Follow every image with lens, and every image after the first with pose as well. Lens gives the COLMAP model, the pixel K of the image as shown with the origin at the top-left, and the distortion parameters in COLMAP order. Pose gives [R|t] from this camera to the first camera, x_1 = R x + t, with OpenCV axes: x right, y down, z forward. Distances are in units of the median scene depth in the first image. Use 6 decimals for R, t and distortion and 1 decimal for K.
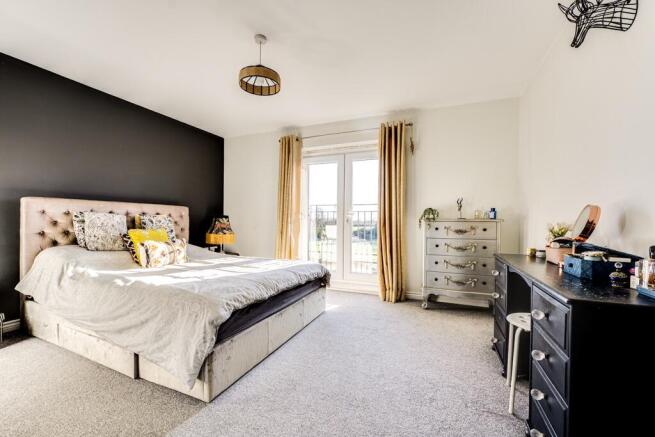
lens RADIAL K [[270.5, 0, 327.4], [0, 270.5, 223.3], [0, 0, 1]] dist [-0.014423, 0.000041]
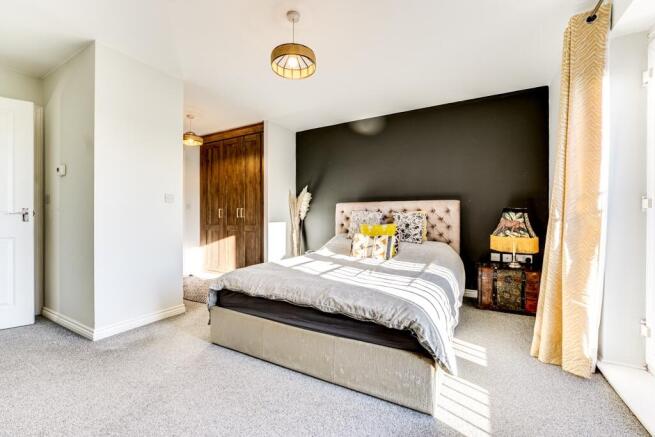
lens RADIAL K [[270.5, 0, 323.6], [0, 270.5, 221.7], [0, 0, 1]] dist [-0.014423, 0.000041]
pose [[-0.121032, 0.007893, -0.992617, 0.459486], [-0.012309, 0.999880, 0.009452, 0.003801], [0.992572, 0.013362, -0.120920, 0.903868]]
